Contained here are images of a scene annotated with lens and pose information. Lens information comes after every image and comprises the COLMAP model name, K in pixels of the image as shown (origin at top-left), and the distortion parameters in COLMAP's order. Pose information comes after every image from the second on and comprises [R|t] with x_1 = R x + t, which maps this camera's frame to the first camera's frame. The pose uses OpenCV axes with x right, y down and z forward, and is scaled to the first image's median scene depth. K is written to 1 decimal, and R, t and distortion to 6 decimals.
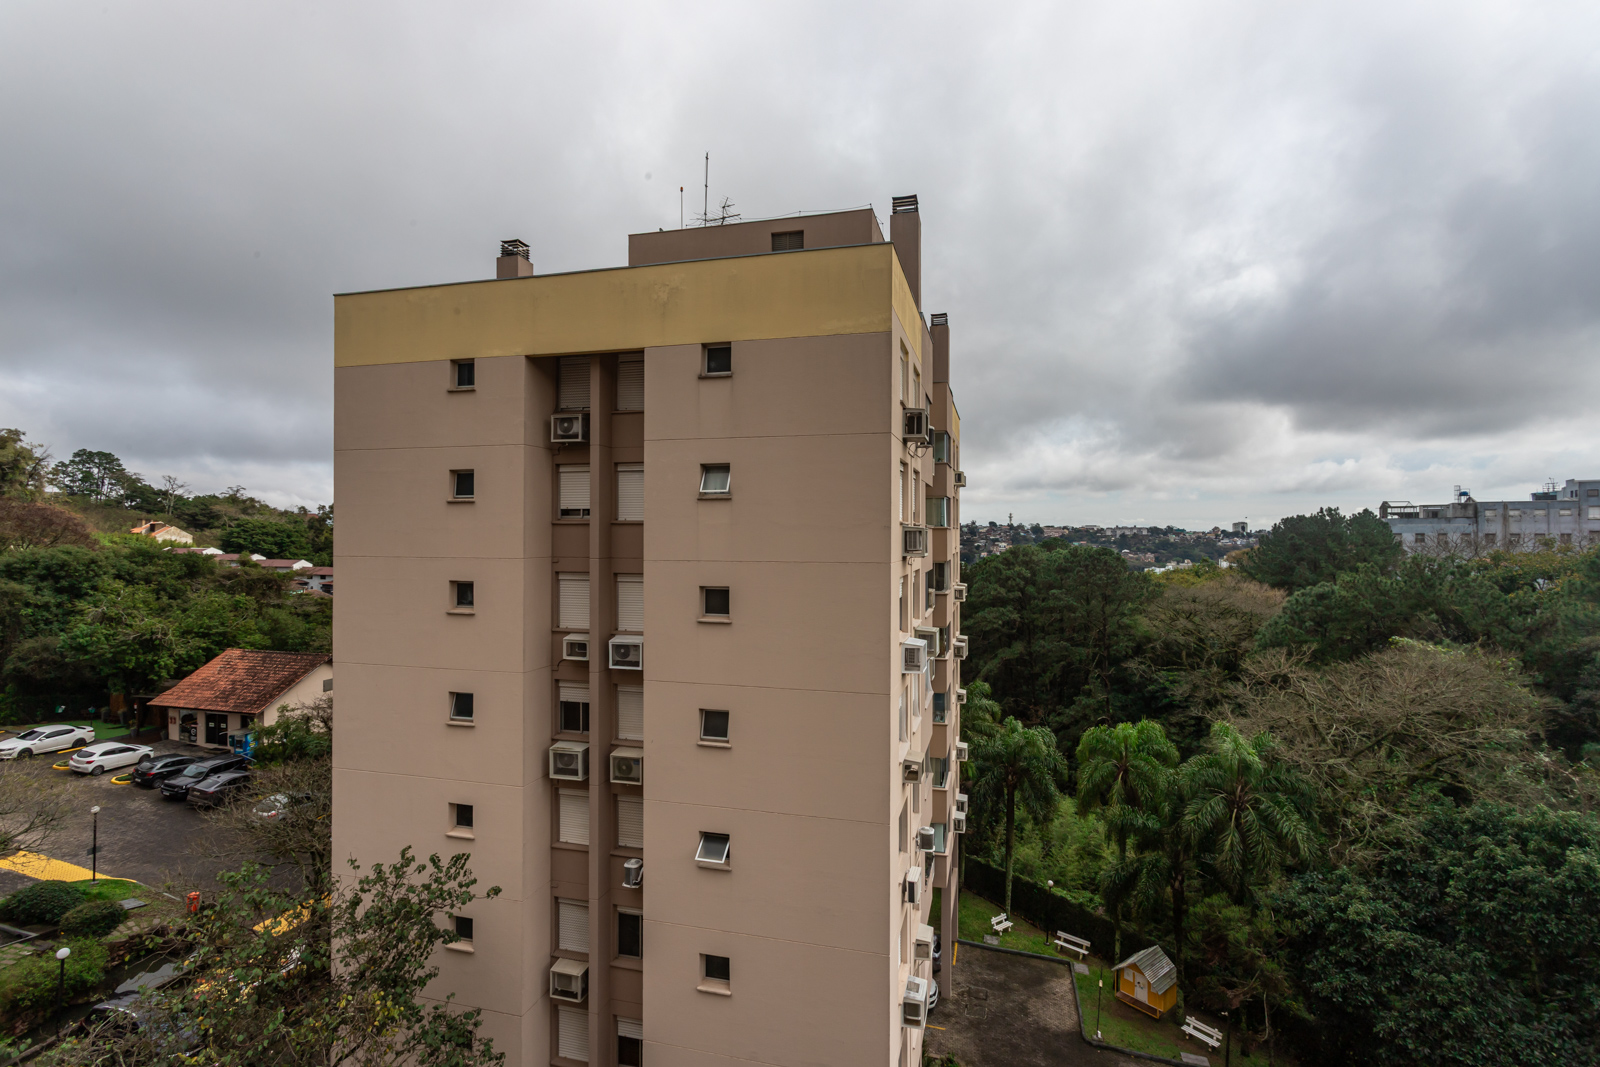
lens RADIAL K [[733.4, 0, 829.3], [0, 733.4, 537.0], [0, 0, 1]] dist [0.002963, 0.000813]
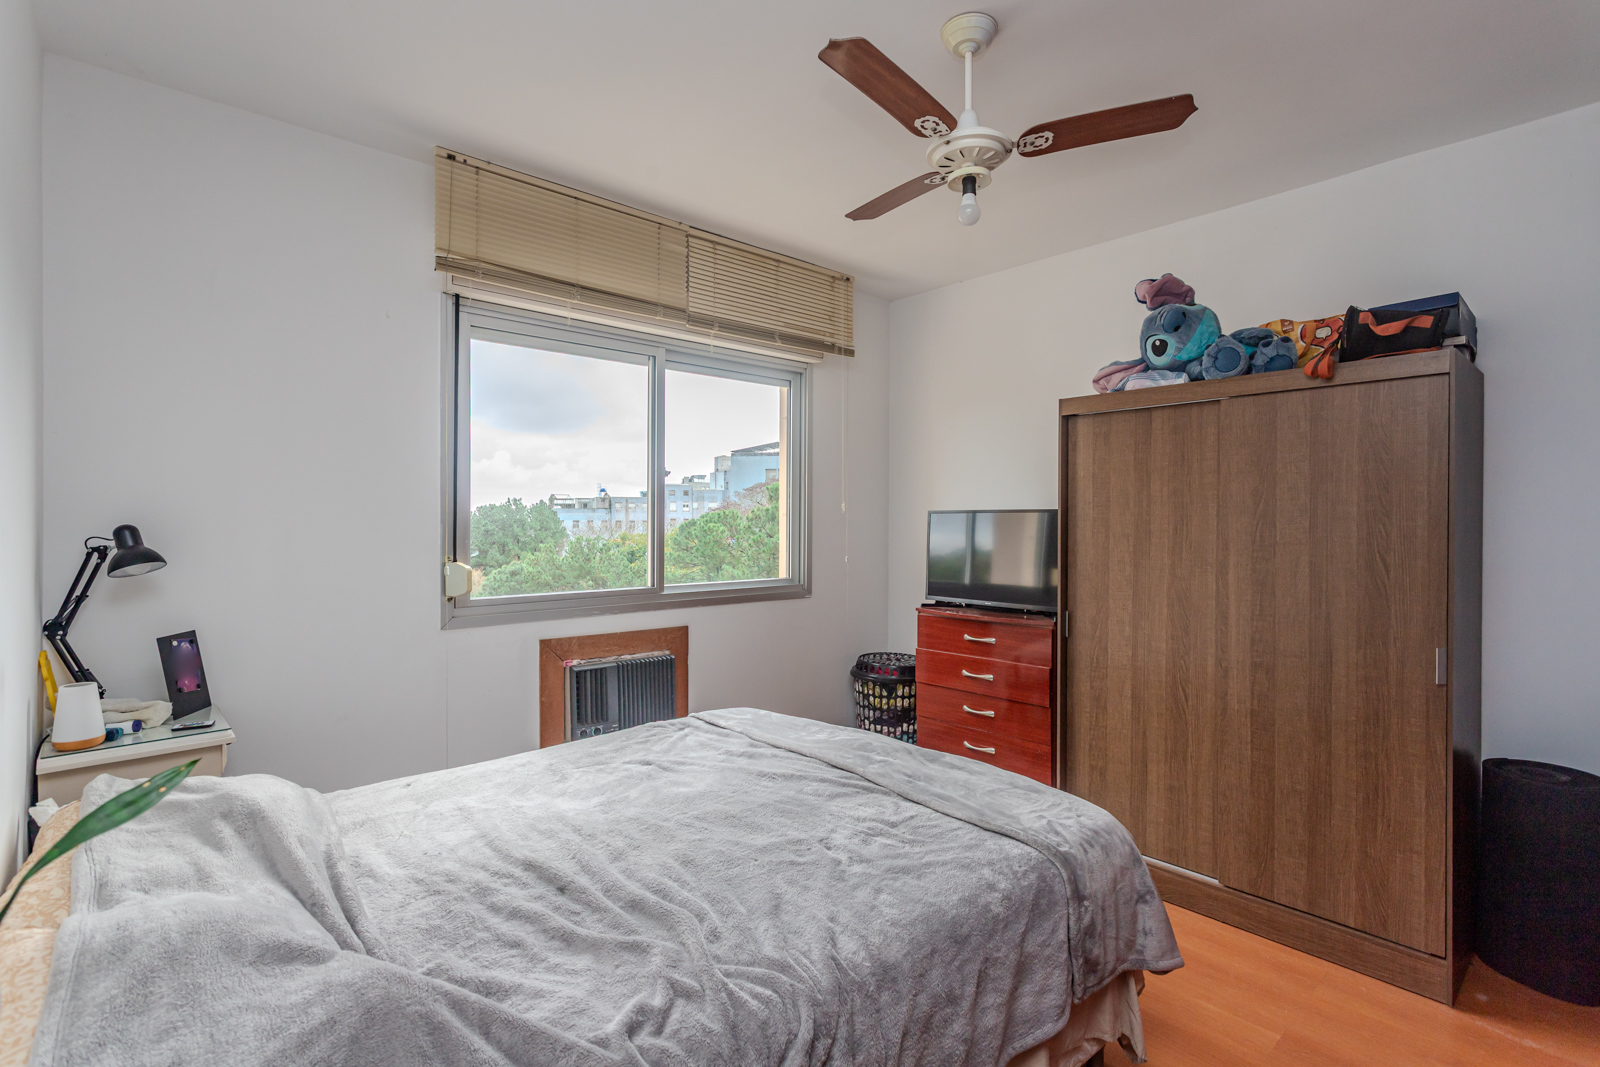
lens RADIAL K [[733.4, 0, 795.8], [0, 733.4, 528.8], [0, 0, 1]] dist [0.002963, 0.000813]
pose [[0.563403, -0.008889, 0.826135, -2.880833], [0.004278, 0.999960, 0.007841, 0.158725], [-0.826171, -0.000883, 0.563418, -2.243450]]
